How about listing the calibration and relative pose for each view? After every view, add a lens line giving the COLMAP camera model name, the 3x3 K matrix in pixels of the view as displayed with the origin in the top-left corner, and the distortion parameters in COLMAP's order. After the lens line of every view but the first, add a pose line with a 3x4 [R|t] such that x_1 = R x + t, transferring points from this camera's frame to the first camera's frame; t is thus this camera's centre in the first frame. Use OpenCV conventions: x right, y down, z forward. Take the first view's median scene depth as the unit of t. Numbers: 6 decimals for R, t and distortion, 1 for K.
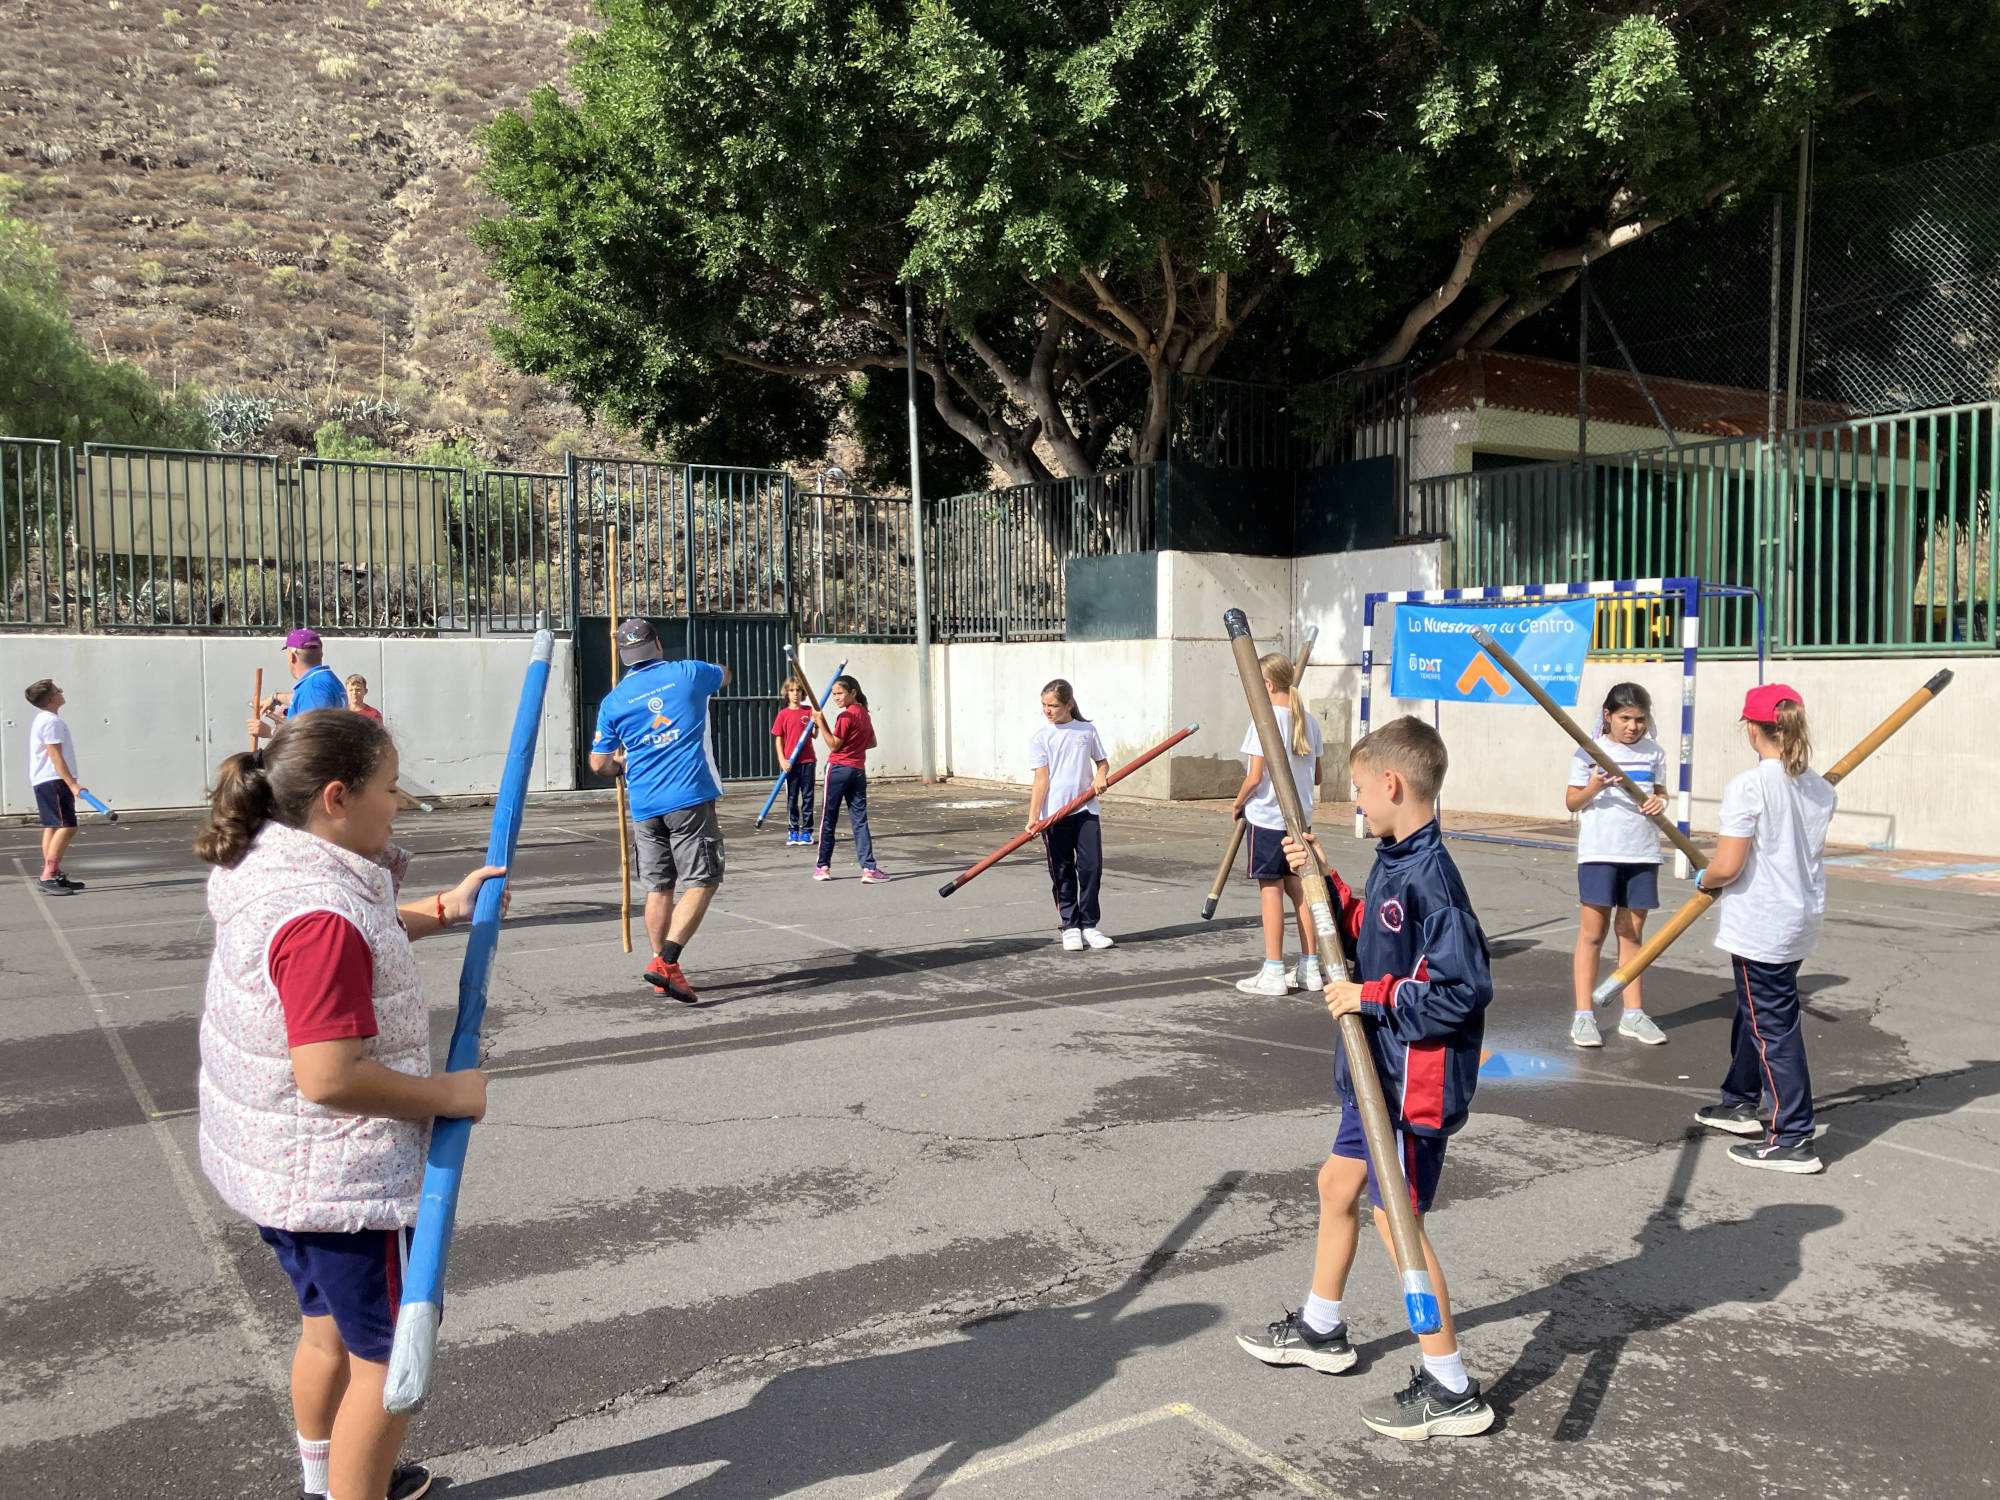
lens RADIAL K [[1631.7, 0, 1002.0], [0, 1631.7, 762.5], [0, 0, 1]] dist [0.003883, 0.024200]
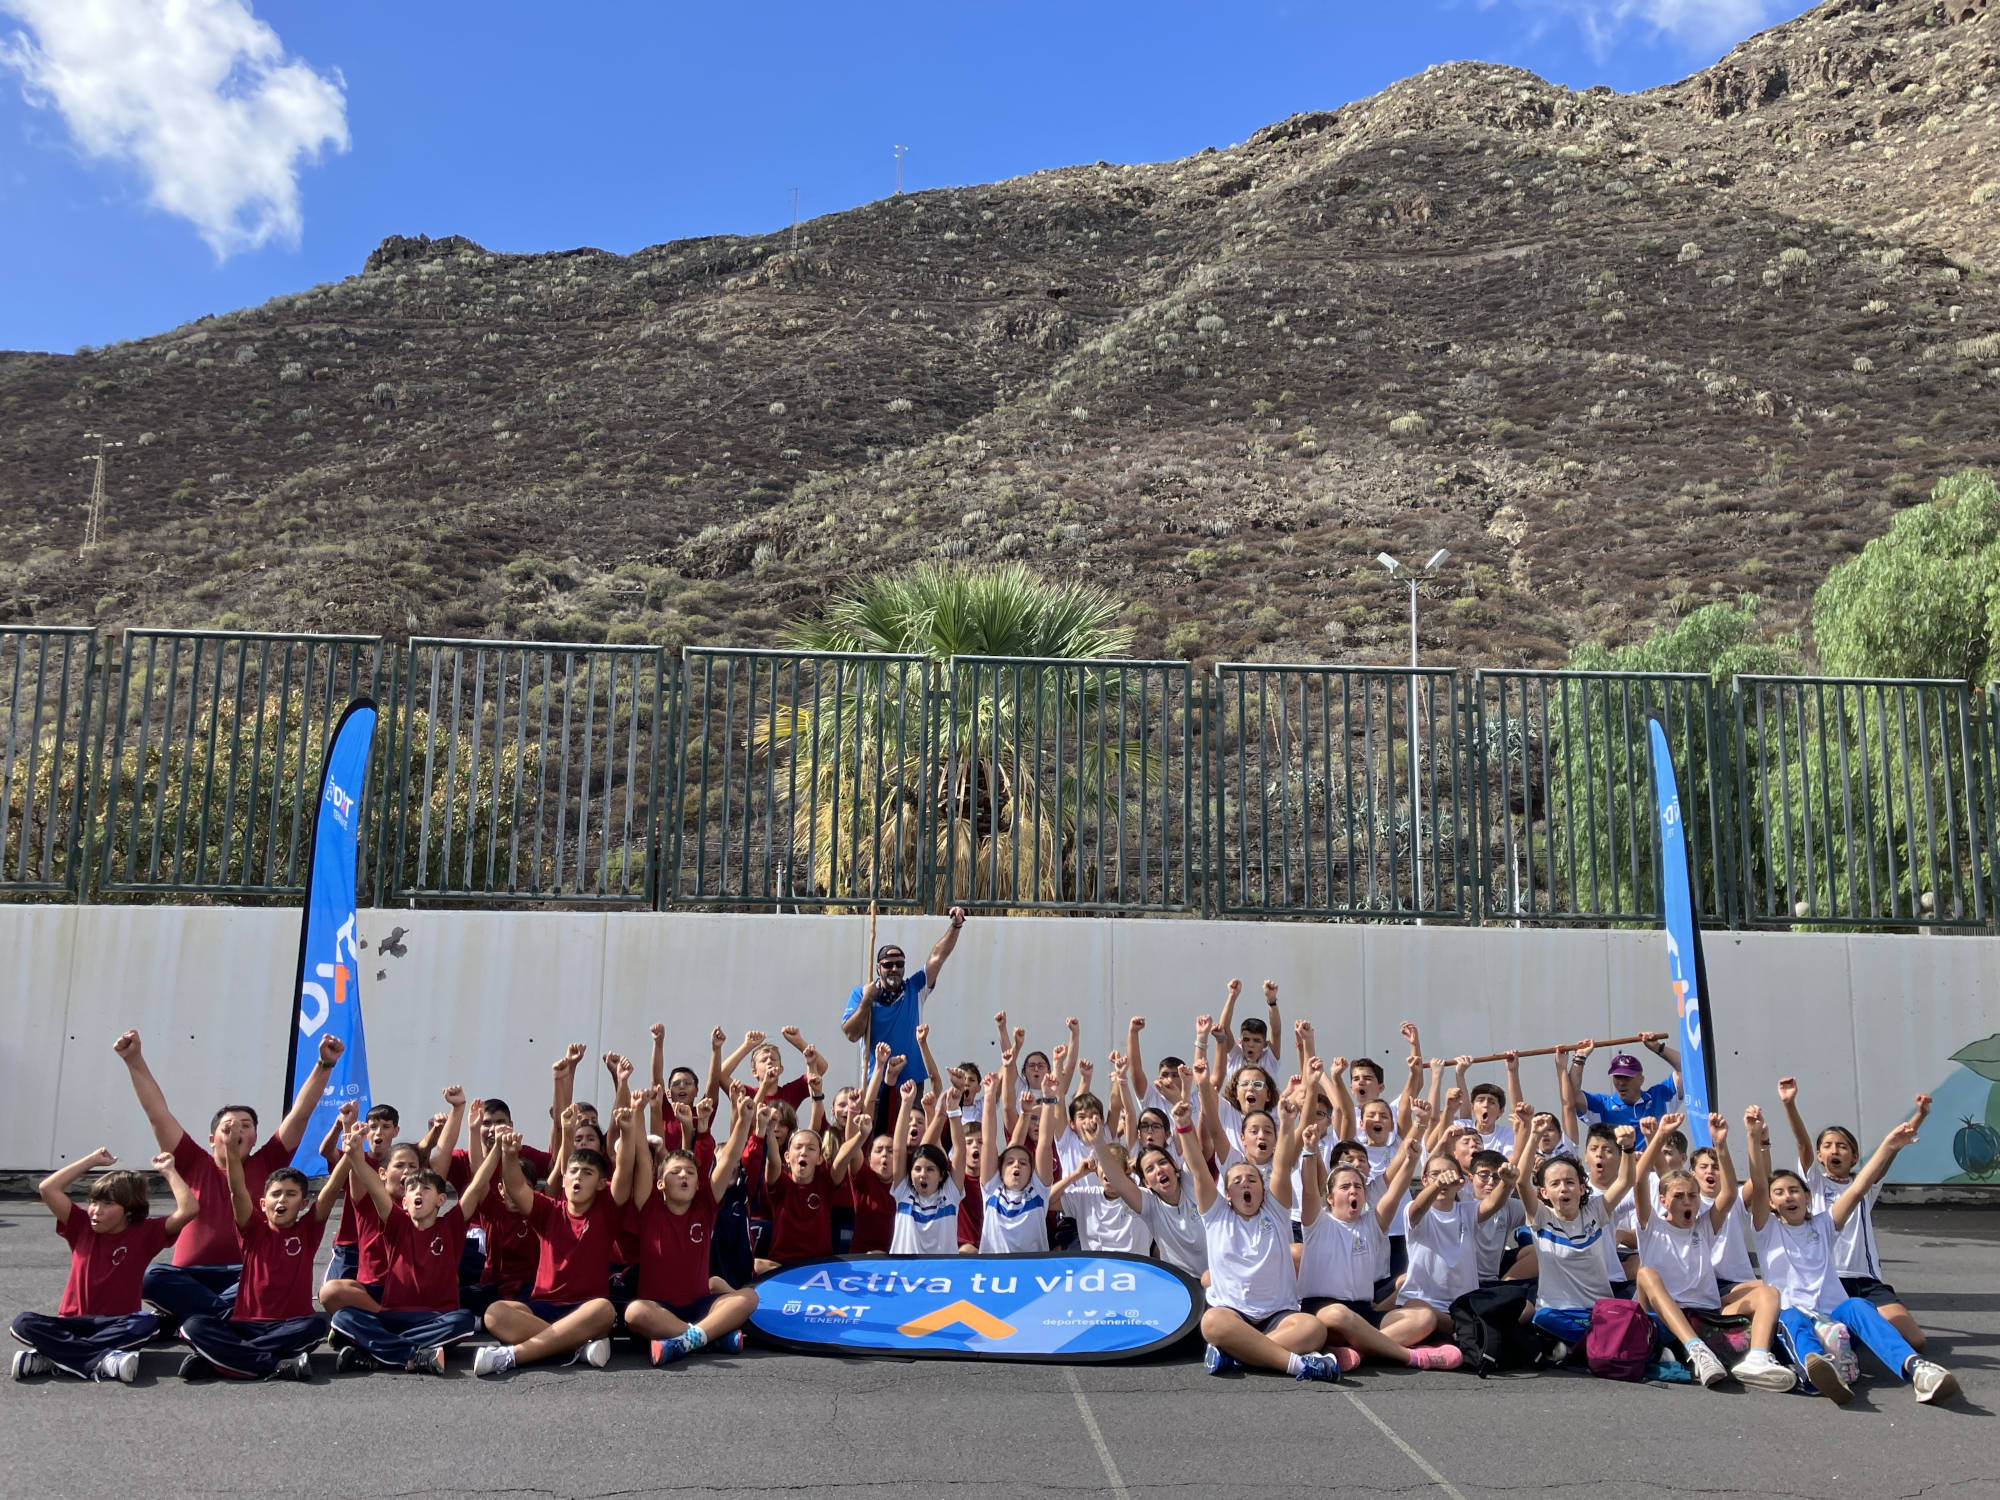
lens RADIAL K [[1631.7, 0, 1002.0], [0, 1631.7, 762.5], [0, 0, 1]] dist [0.003883, 0.024200]
pose [[0.874122, -0.047131, -0.483414, -1.196533], [-0.043108, 0.983825, -0.173868, 0.011443], [0.483790, 0.172821, 0.857951, -0.305871]]
